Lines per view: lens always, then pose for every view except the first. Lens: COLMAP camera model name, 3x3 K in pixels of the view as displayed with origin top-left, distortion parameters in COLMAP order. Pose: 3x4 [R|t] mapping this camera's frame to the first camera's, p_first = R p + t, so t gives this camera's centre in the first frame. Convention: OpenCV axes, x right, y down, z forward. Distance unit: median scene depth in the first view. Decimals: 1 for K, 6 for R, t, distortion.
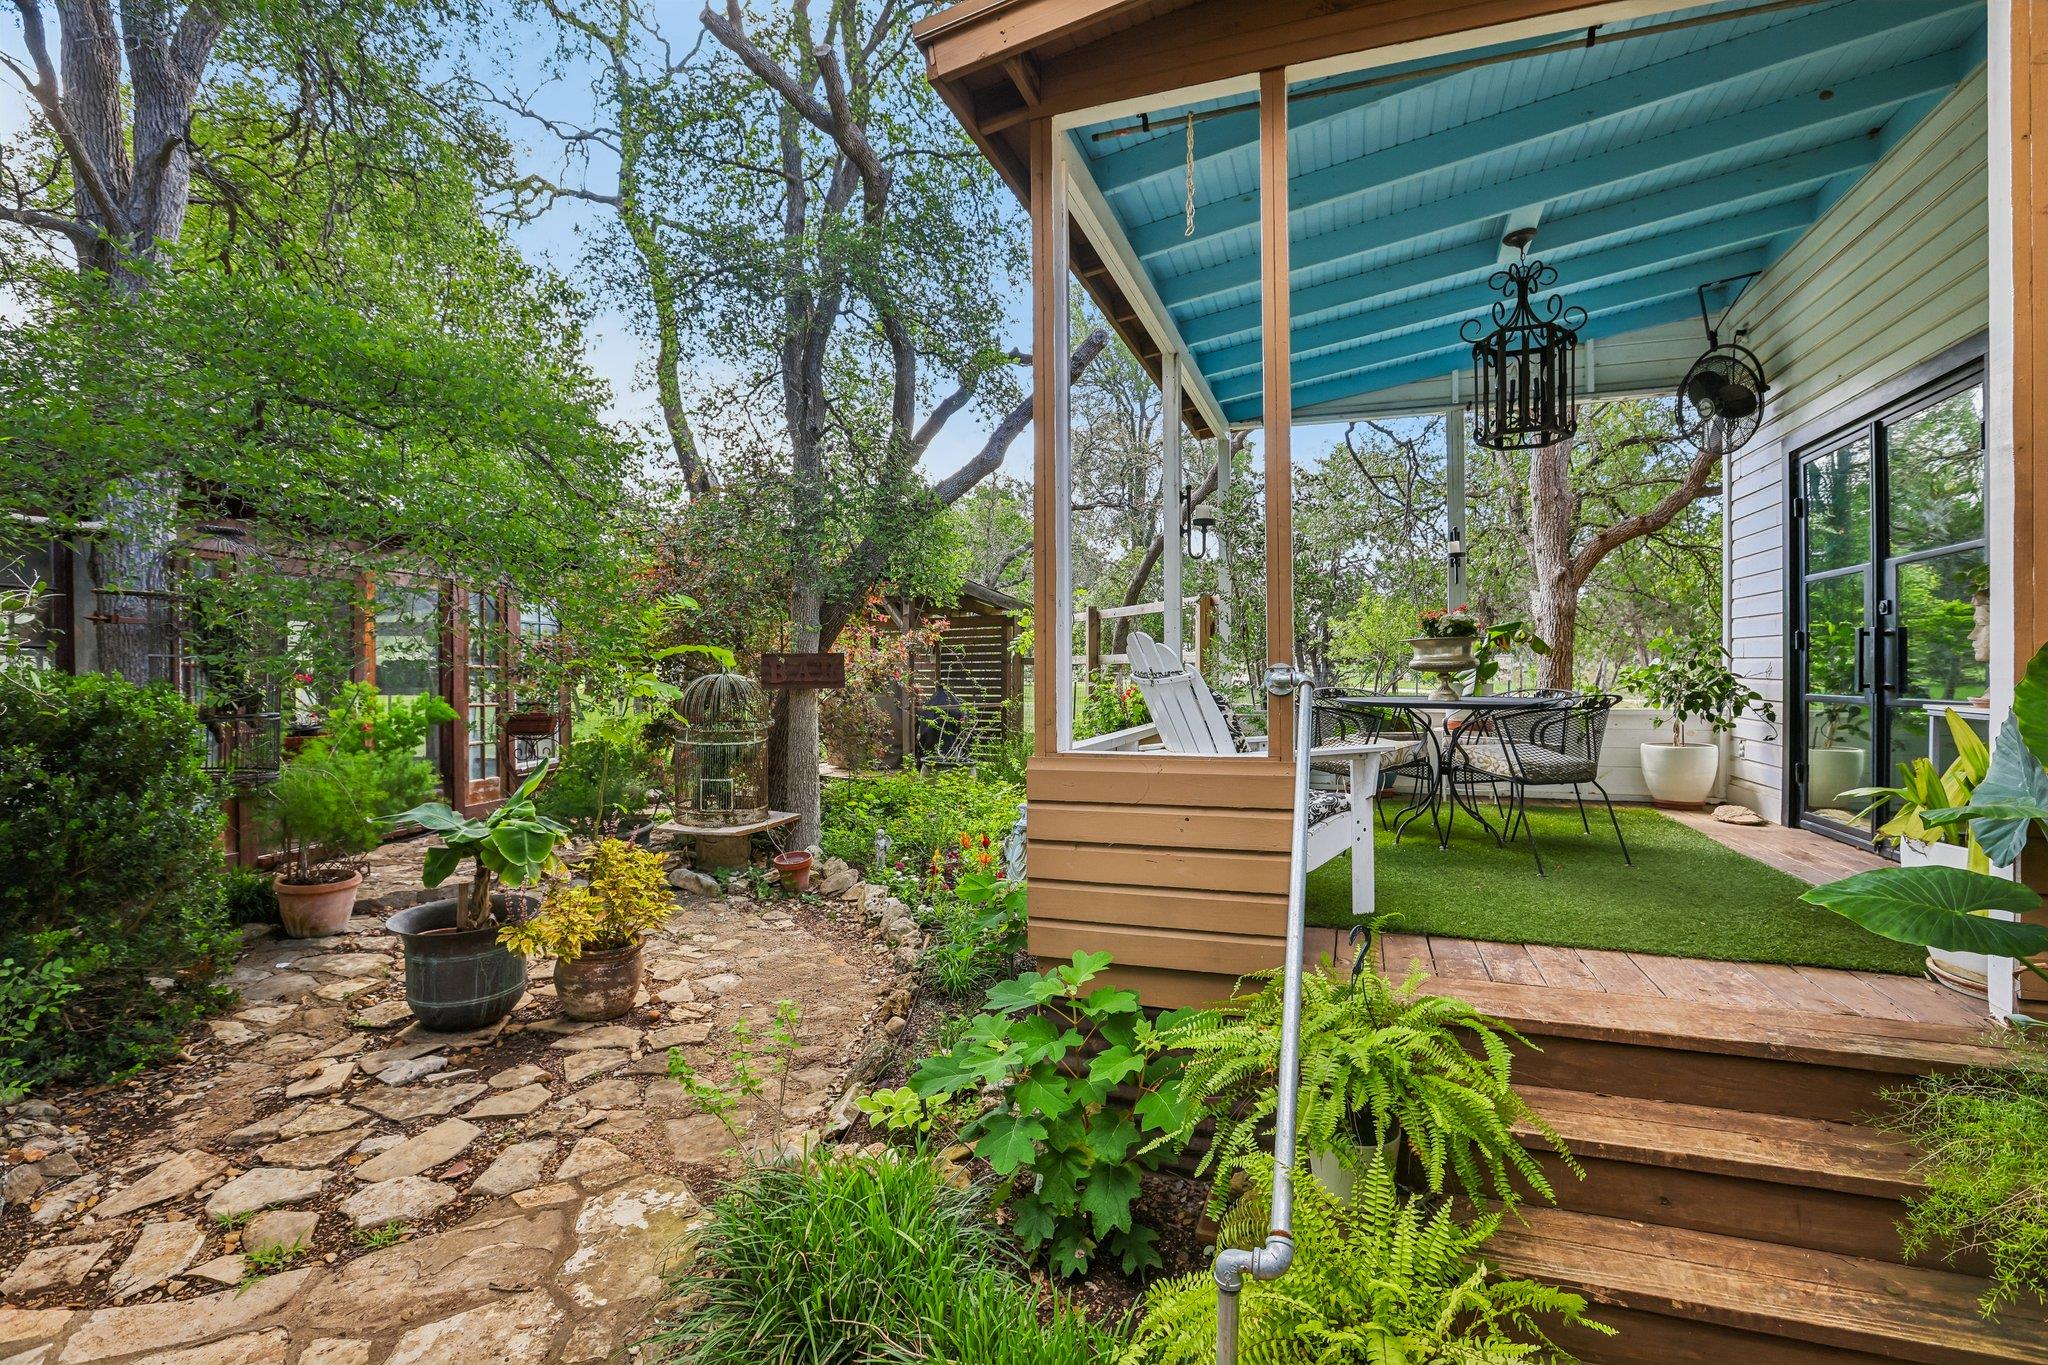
lens RADIAL K [[928.9, 0, 1019.8], [0, 928.9, 679.3], [0, 0, 1]] dist [-0.004001, 0.000438]
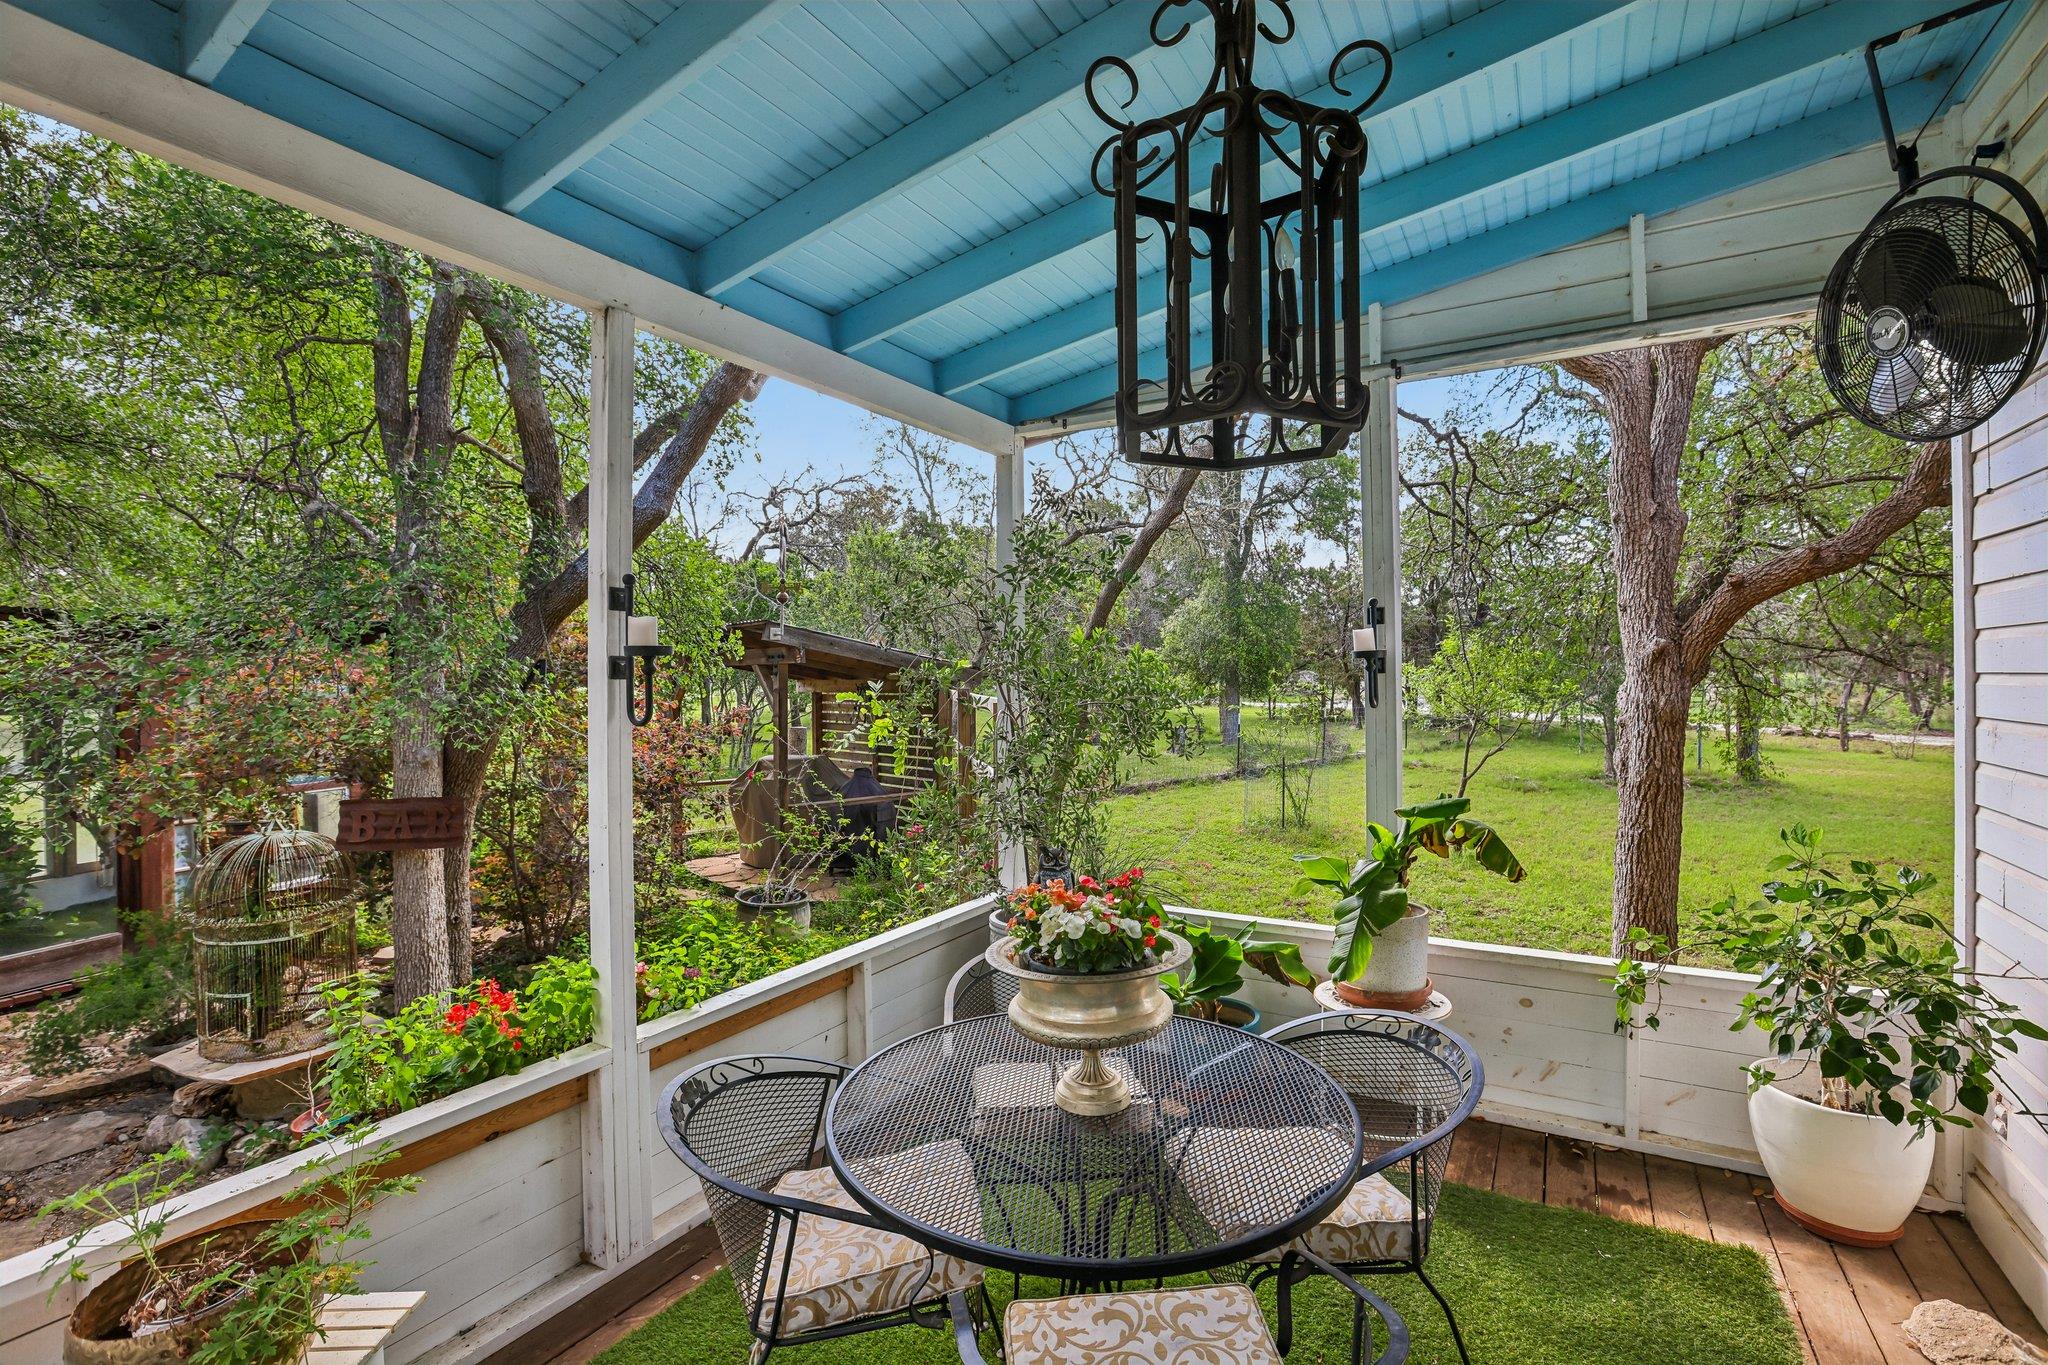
lens RADIAL K [[928.9, 0, 1027.7], [0, 928.9, 684.3], [0, 0, 1]] dist [-0.004001, 0.000438]
pose [[0.984651, -0.003517, -0.174500, 0.352998], [0.002895, 0.999989, -0.003816, -0.108275], [0.174512, 0.003253, 0.984650, 0.428337]]
